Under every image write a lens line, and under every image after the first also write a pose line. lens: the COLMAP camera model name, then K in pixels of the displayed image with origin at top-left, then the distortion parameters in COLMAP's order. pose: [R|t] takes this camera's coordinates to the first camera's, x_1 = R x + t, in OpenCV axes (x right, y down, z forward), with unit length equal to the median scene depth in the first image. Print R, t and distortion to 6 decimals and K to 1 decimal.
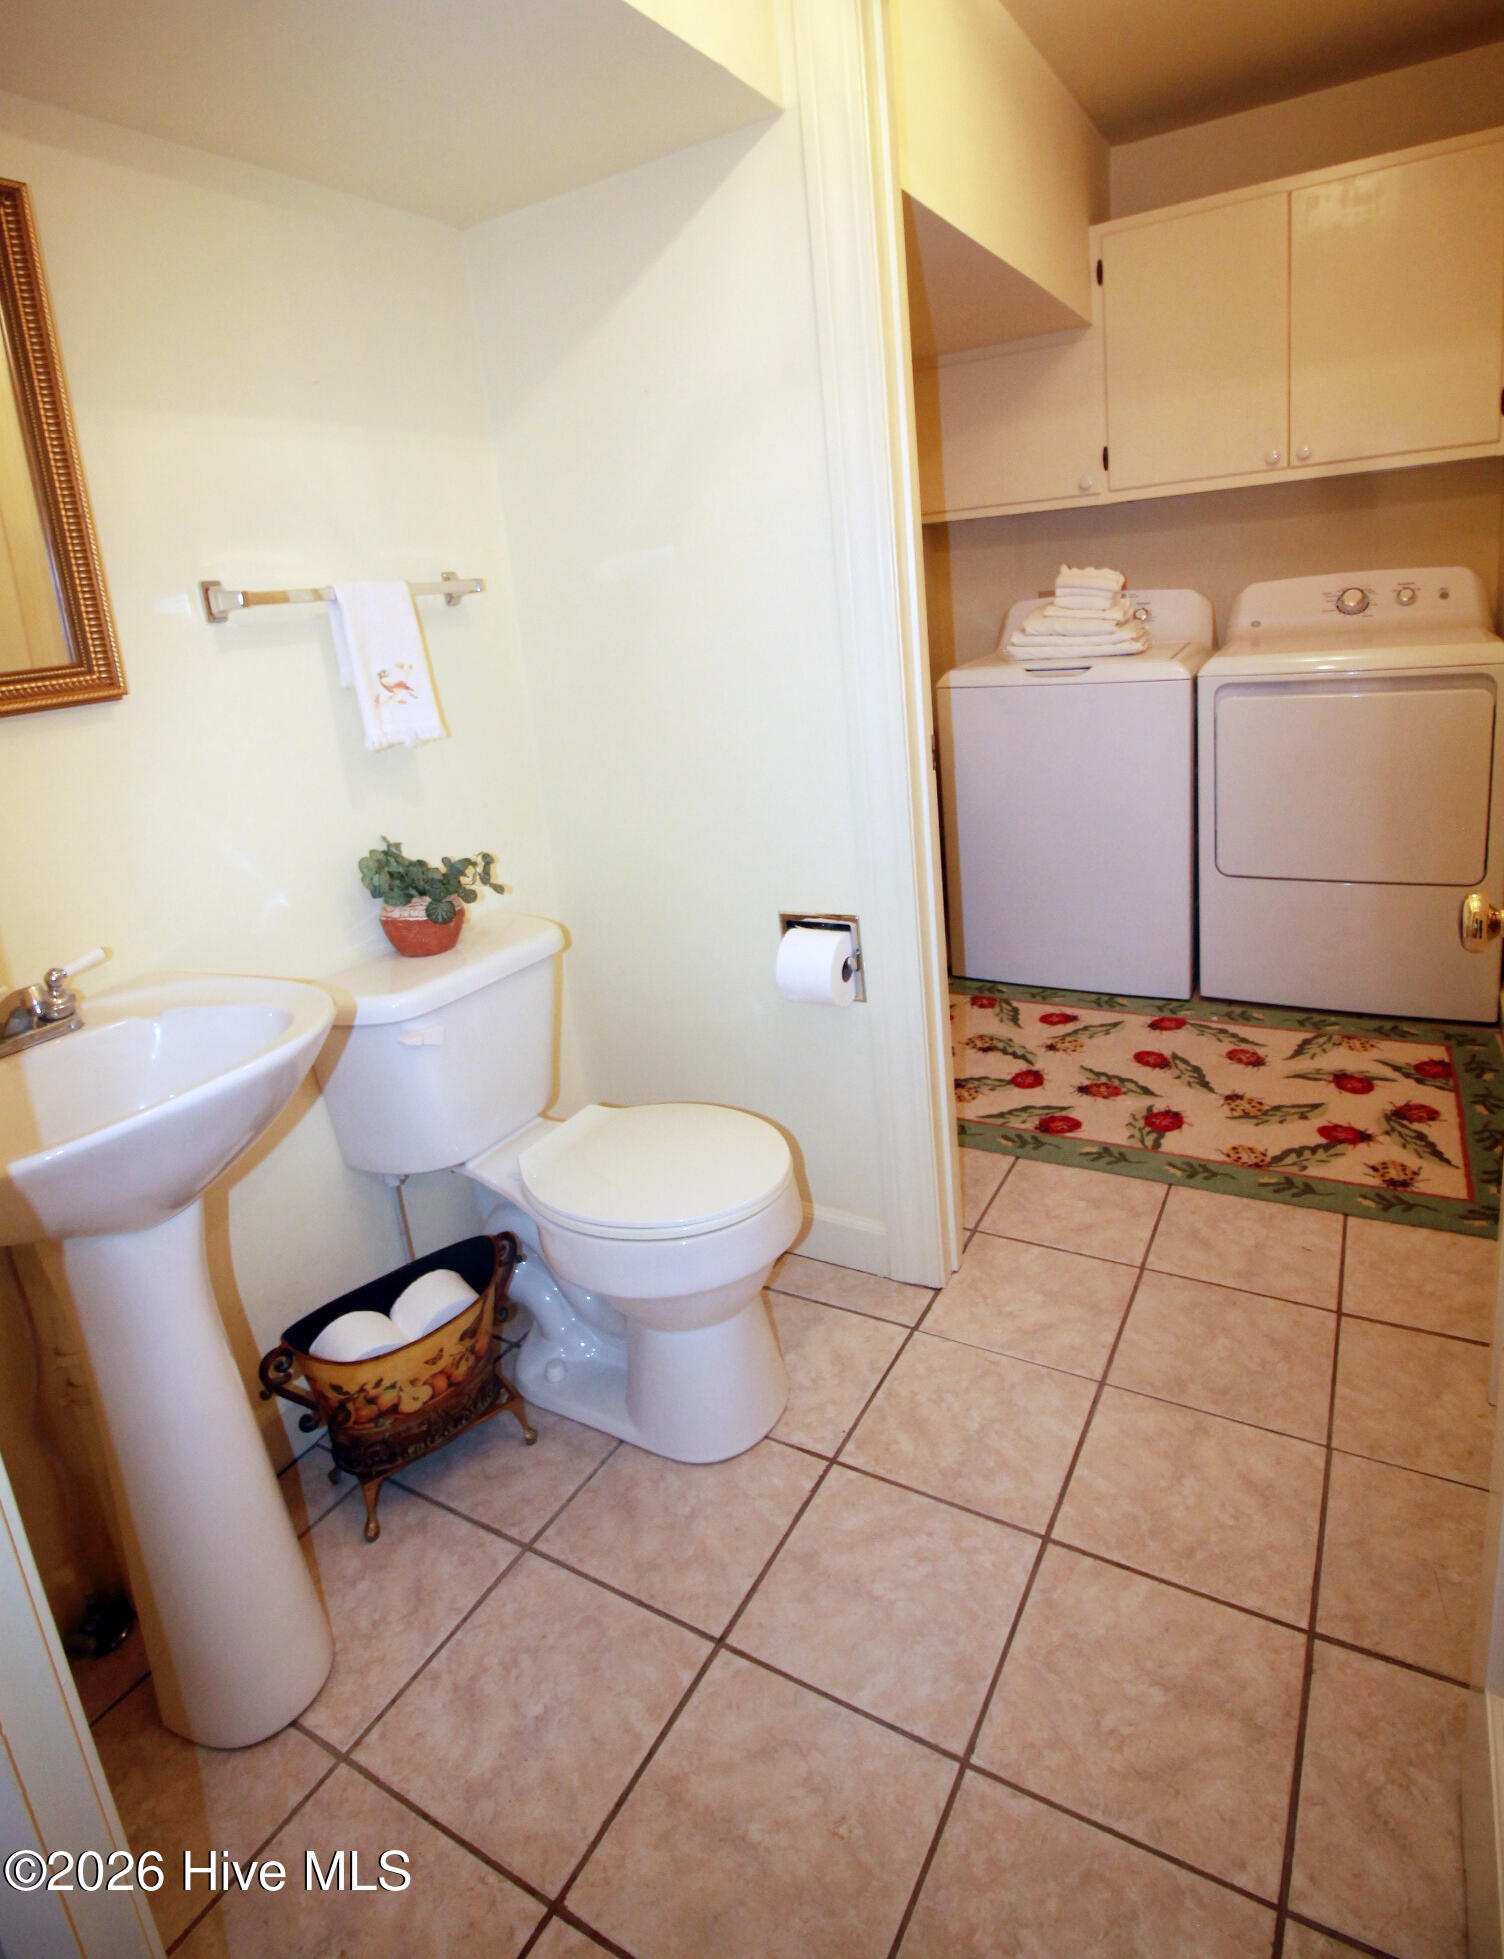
lens RADIAL K [[1016.1, 0, 804.2], [0, 1016.1, 822.8], [0, 0, 1]] dist [-0.001705, -0.000436]
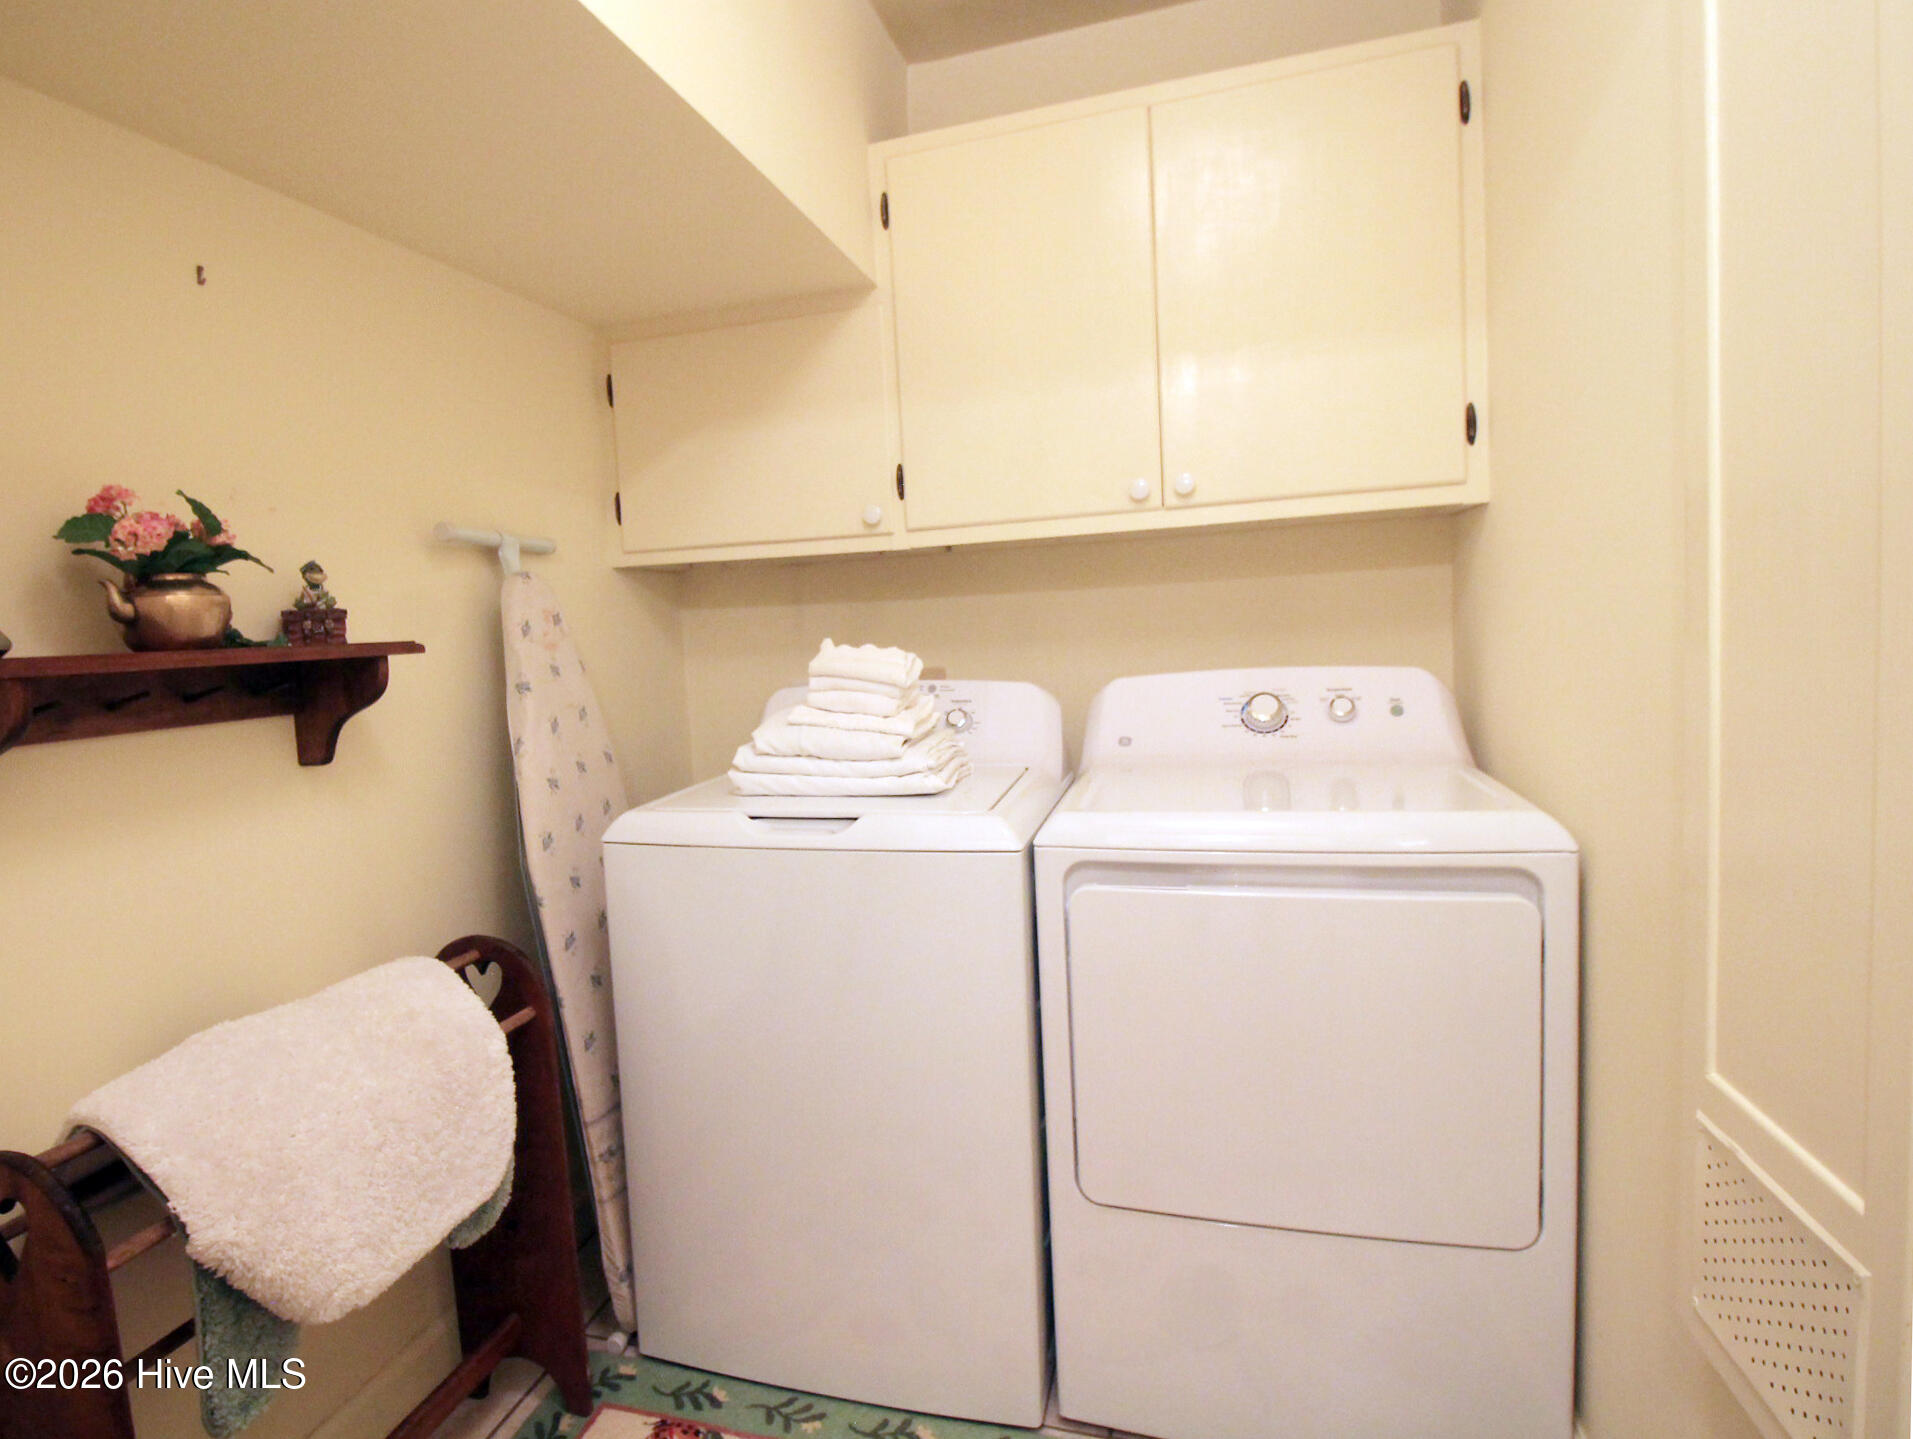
lens RADIAL K [[873.2, 0, 956.5], [0, 873.2, 719.5], [0, 0, 1]] dist [0.000230, 0.000020]
pose [[0.971786, 0.023445, 0.234697, 0.214366], [0.012264, 0.988679, -0.149546, -0.130037], [-0.235546, 0.148205, 0.960496, 0.500638]]
